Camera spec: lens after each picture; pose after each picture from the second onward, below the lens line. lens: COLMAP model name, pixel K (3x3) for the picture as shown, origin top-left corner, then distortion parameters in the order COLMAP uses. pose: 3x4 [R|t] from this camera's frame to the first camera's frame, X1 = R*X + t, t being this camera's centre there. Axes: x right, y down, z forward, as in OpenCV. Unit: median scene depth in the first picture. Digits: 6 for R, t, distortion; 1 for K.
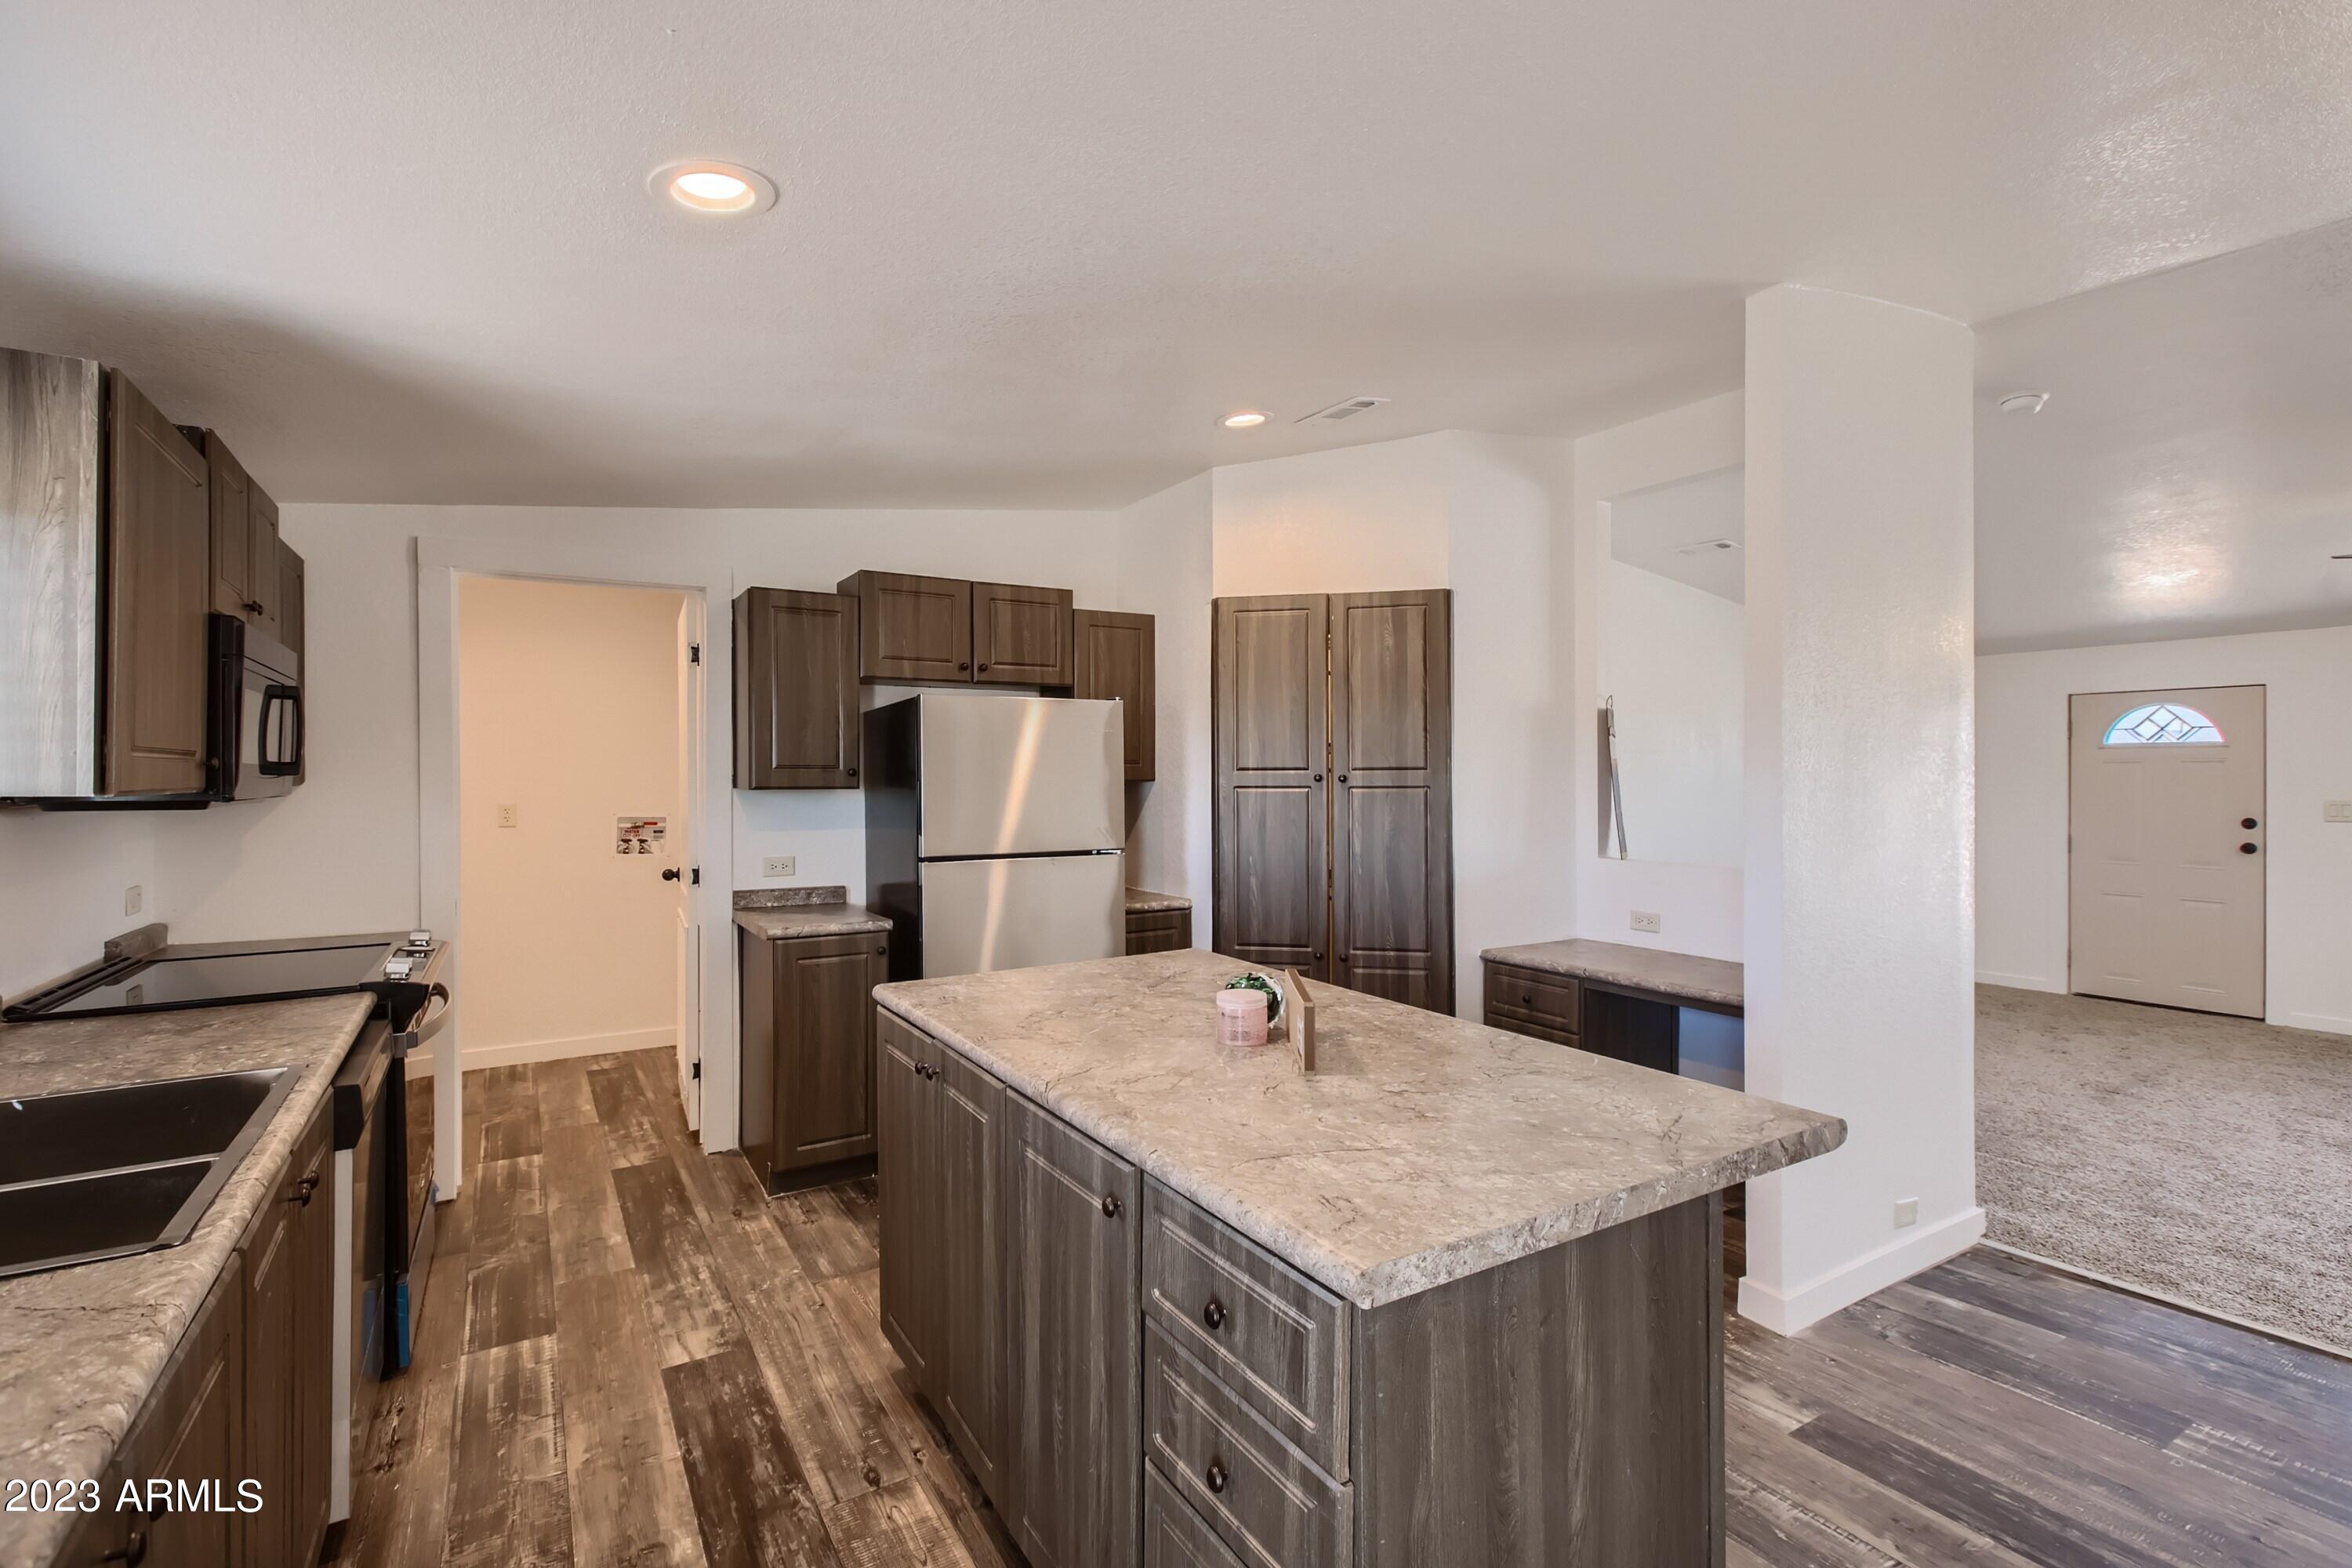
lens RADIAL K [[1056.4, 0, 1158.1], [0, 1056.4, 781.8], [0, 0, 1]] dist [0.012627, -0.005735]
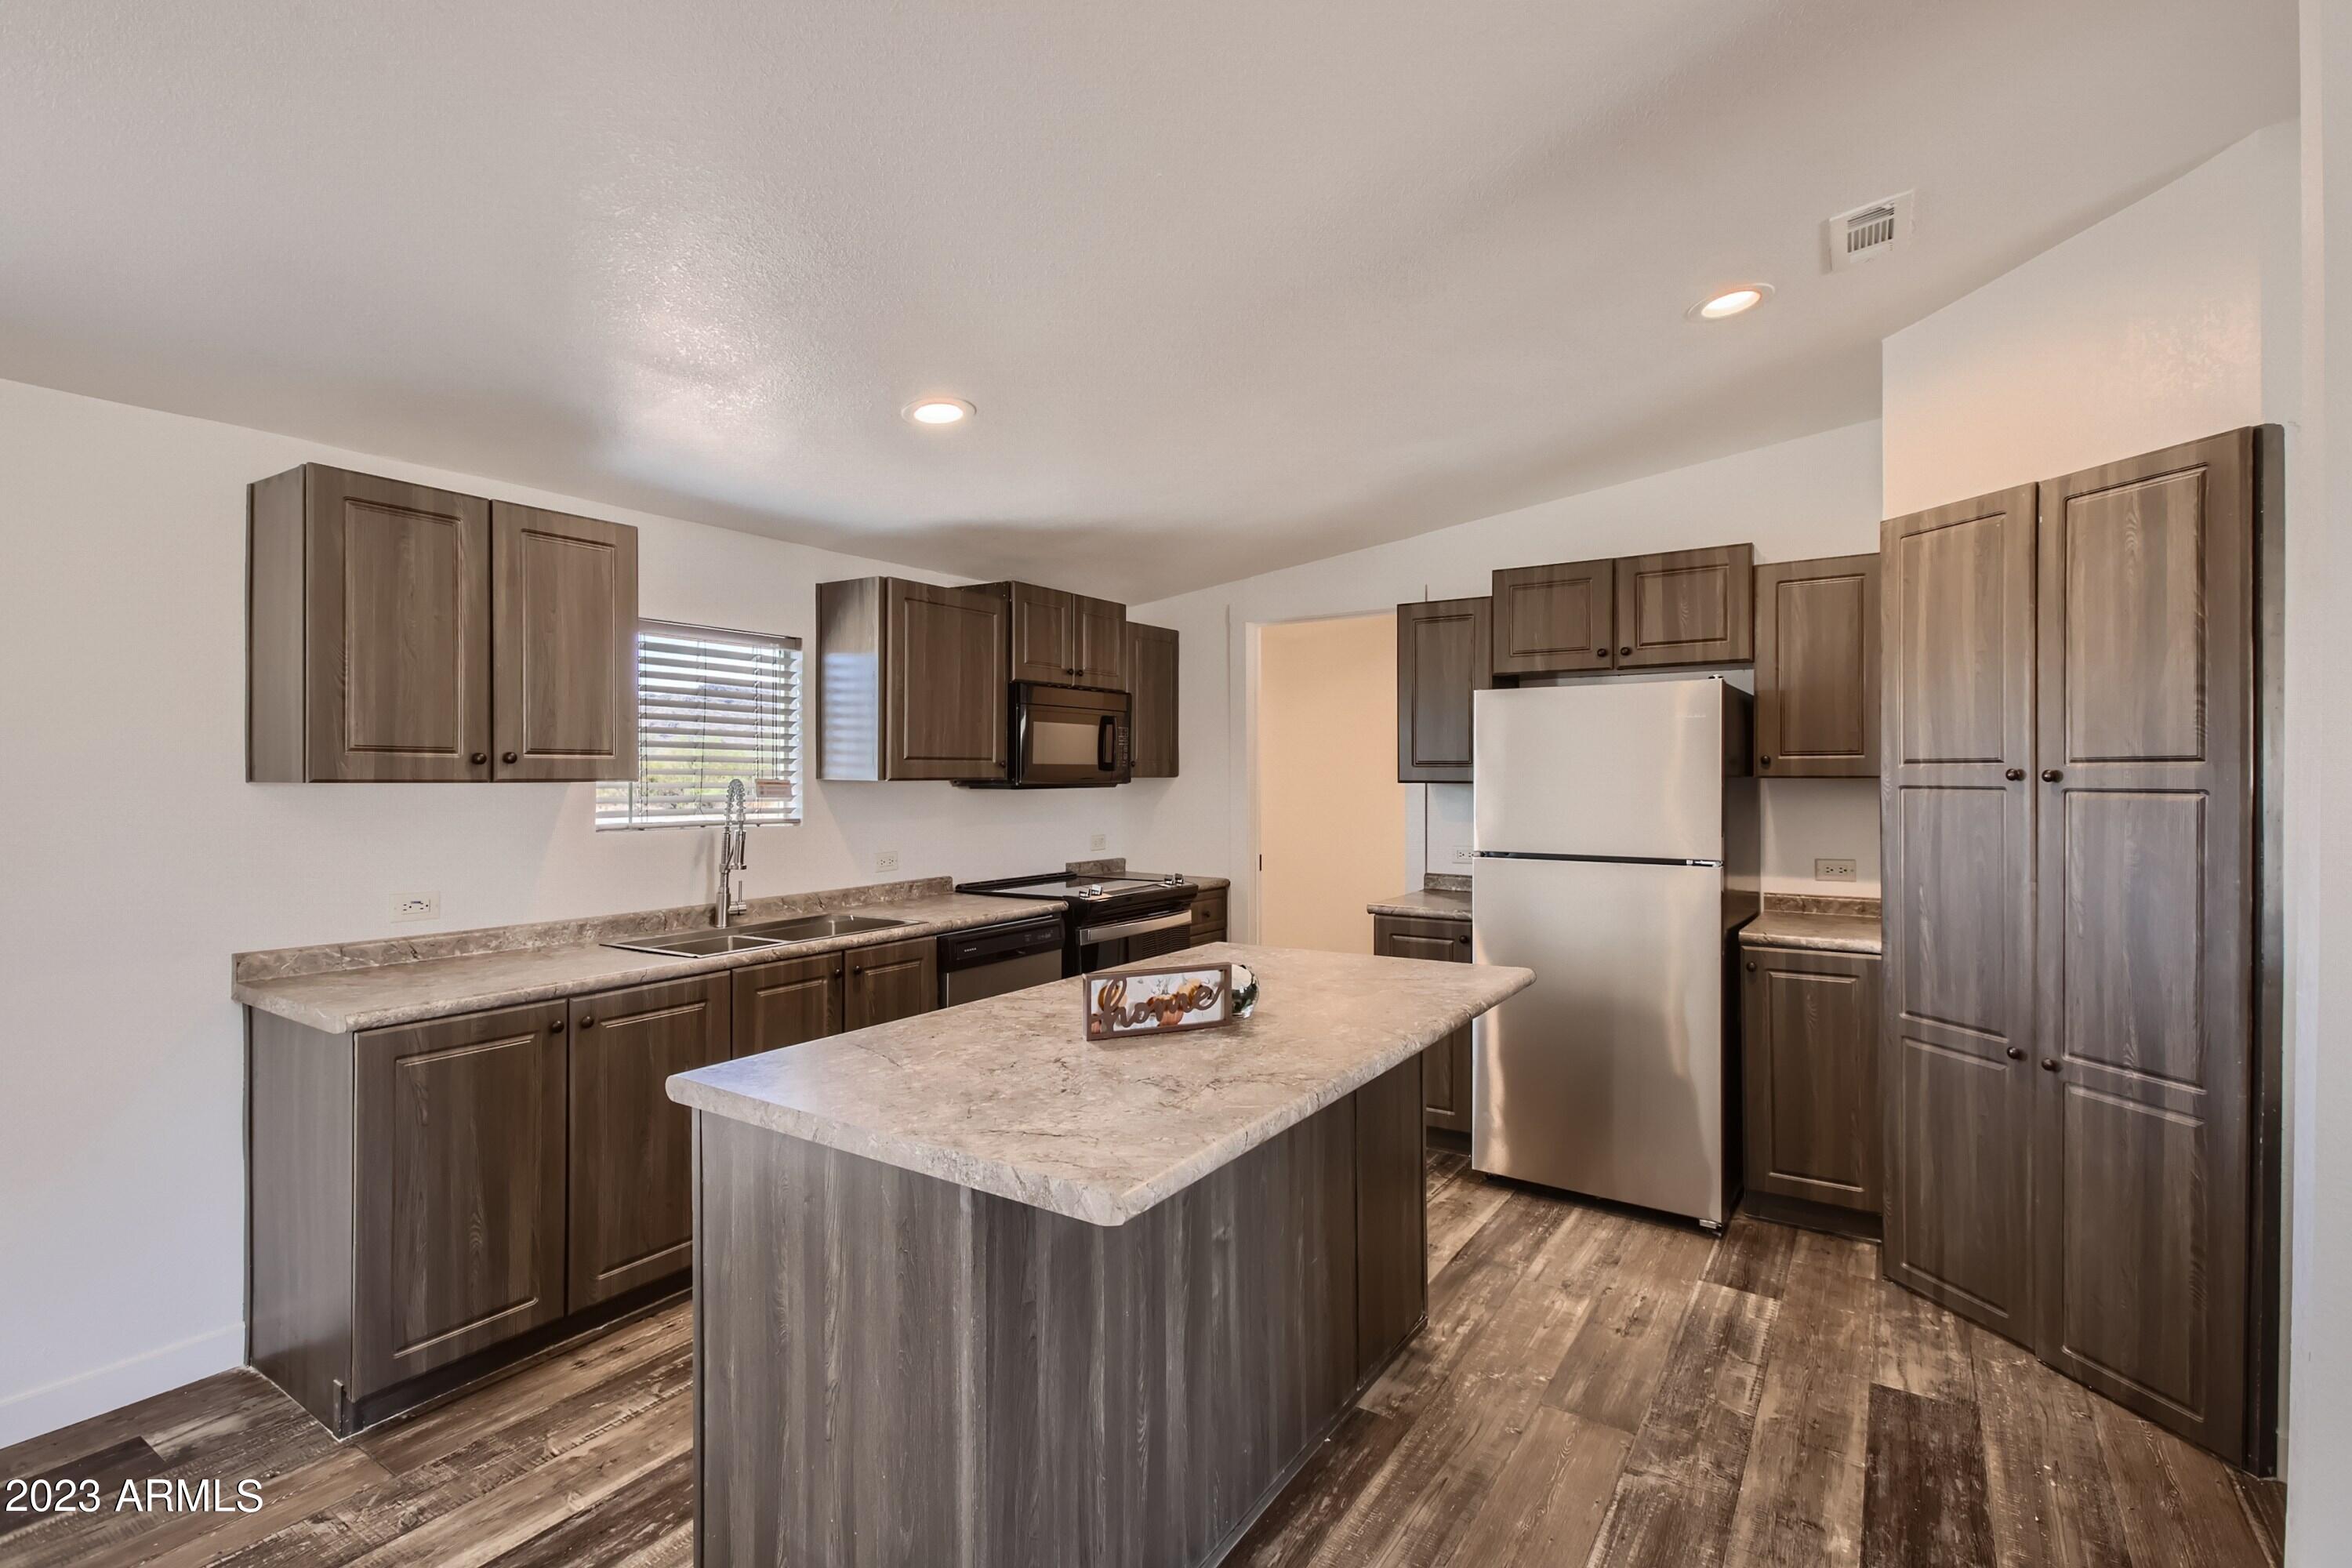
lens RADIAL K [[1092.1, 0, 1162.1], [0, 1092.1, 784.1], [0, 0, 1]] dist [0.004728, -0.002946]
pose [[0.424860, 0.011135, -0.905190, 0.583044], [-0.005695, 0.999937, 0.009628, -0.001813], [0.905241, 0.001065, 0.424897, 0.278869]]
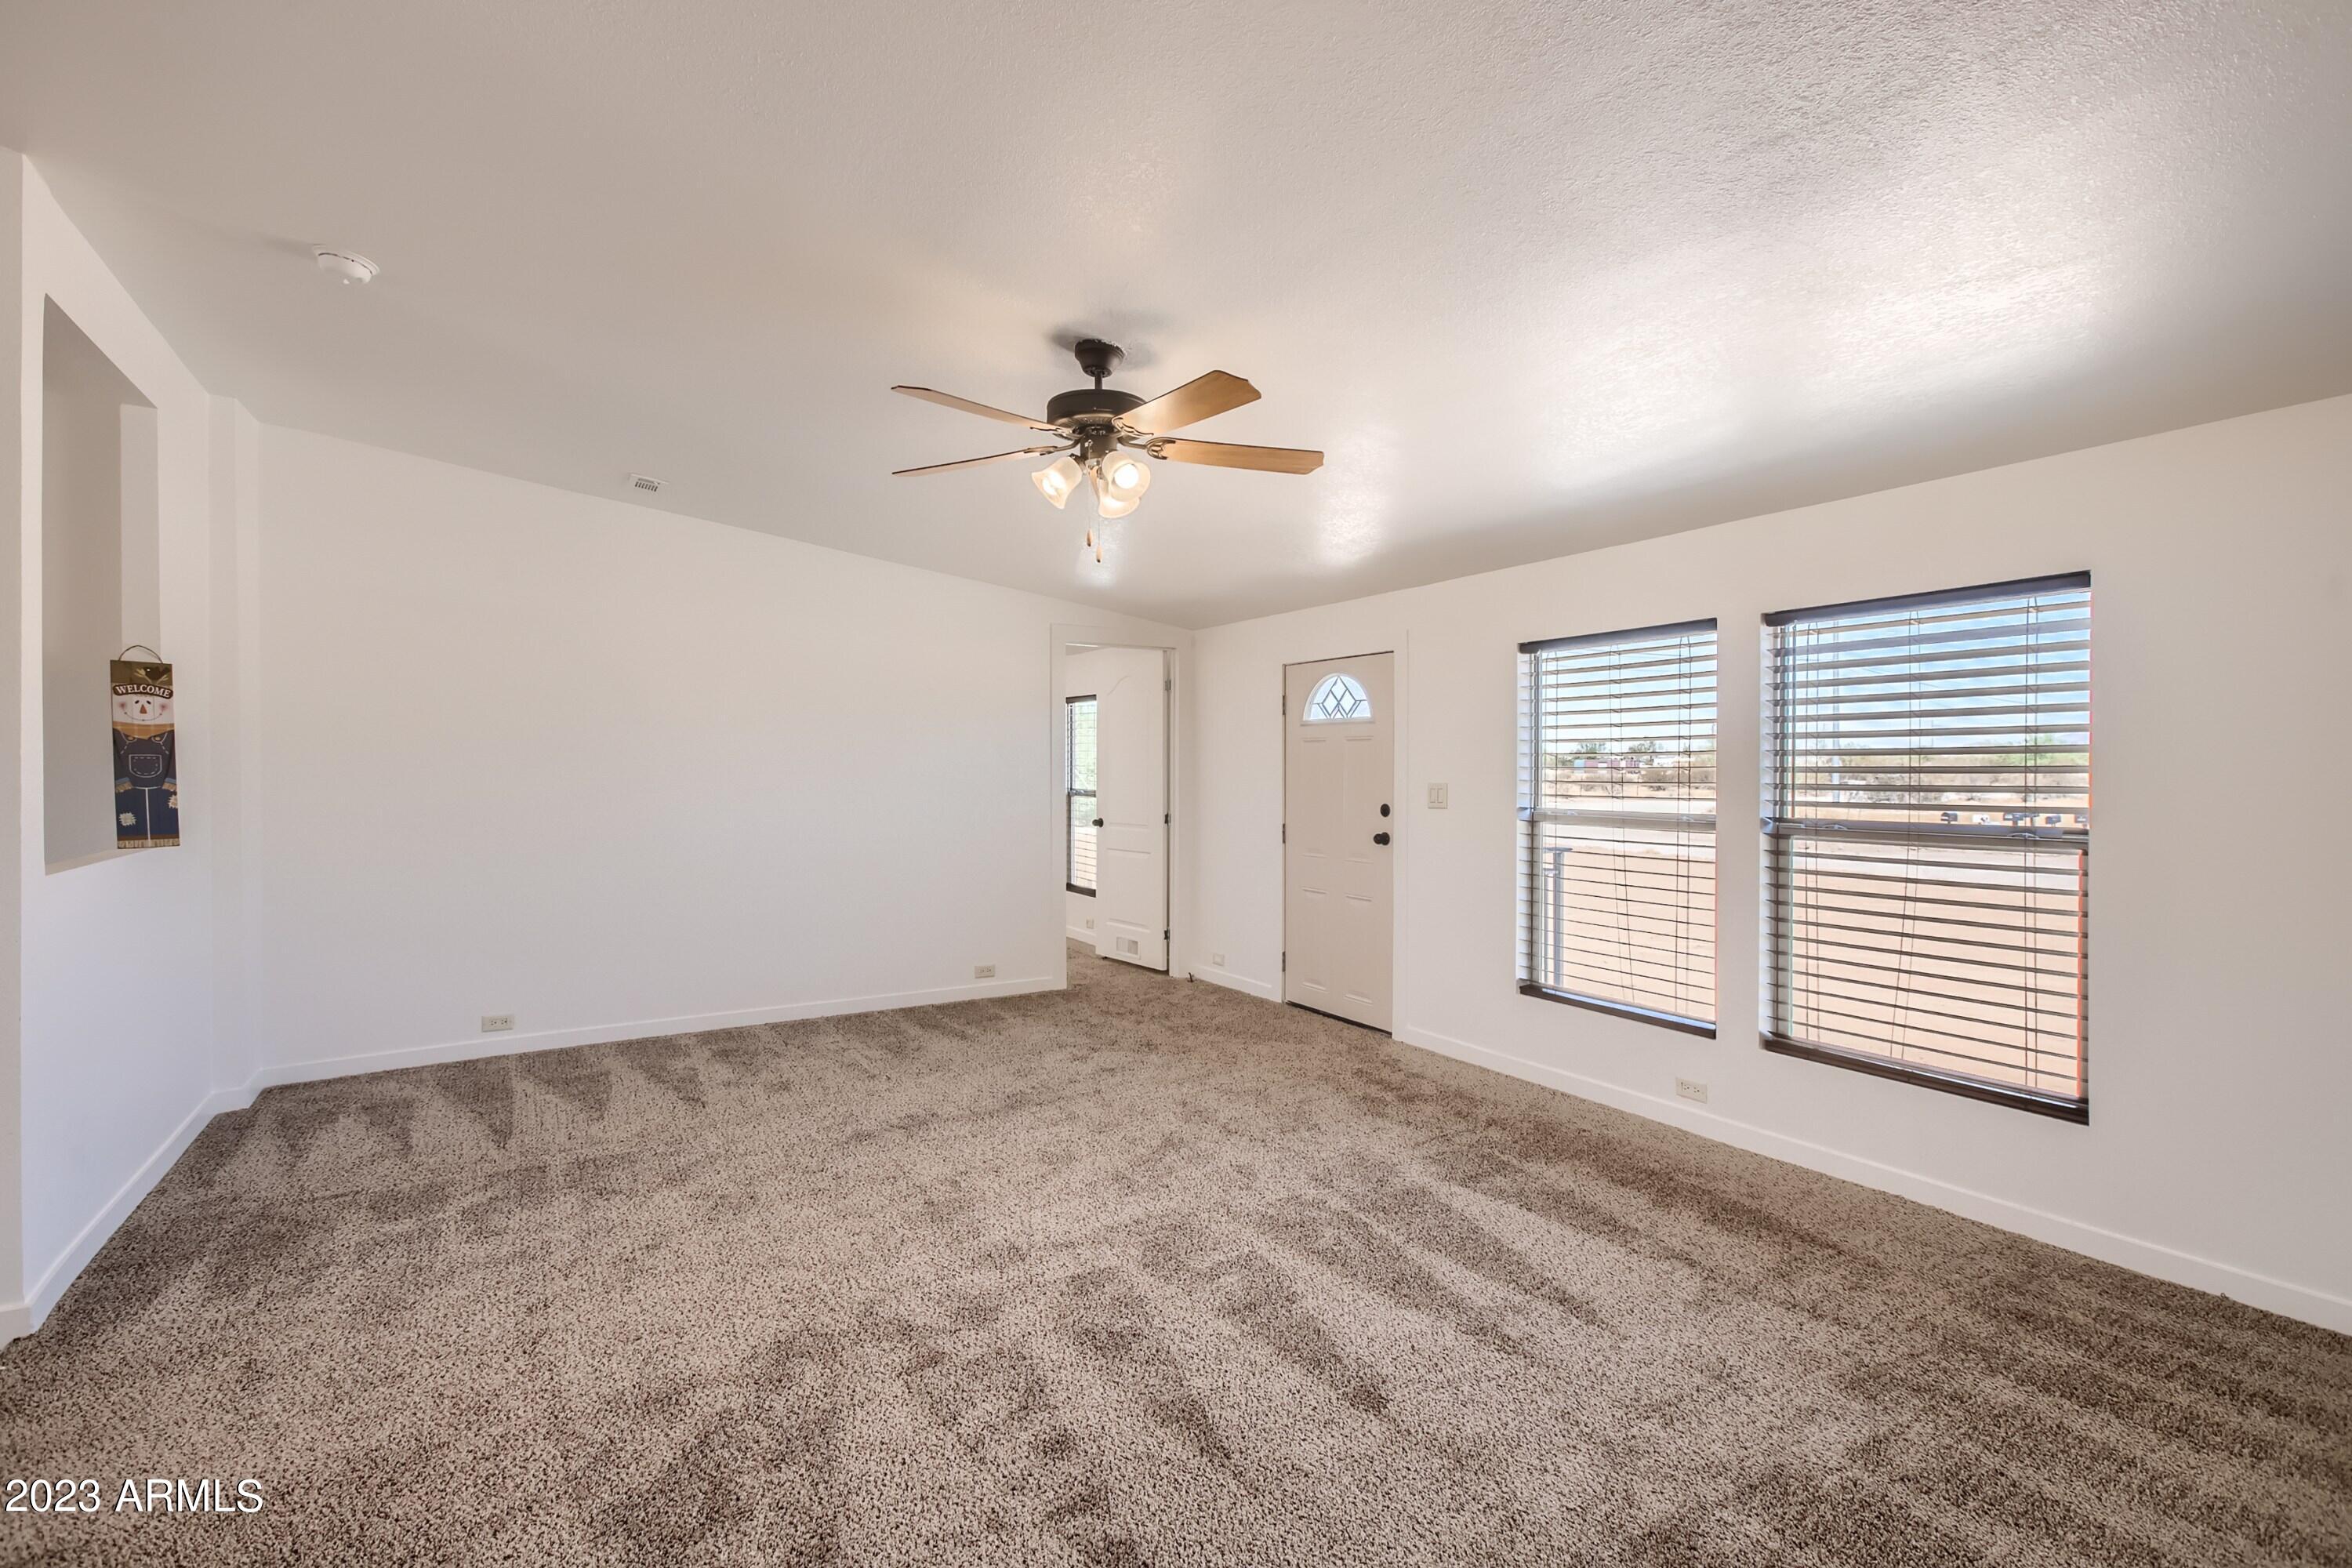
lens RADIAL K [[1056.4, 0, 1175.8], [0, 1056.4, 770.7], [0, 0, 1]] dist [0.012627, -0.005735]
pose [[0.999960, 0.004884, -0.007491, 1.417921], [-0.004904, 0.999984, -0.002715, 0.016400], [0.007478, 0.002751, 0.999968, 0.215705]]
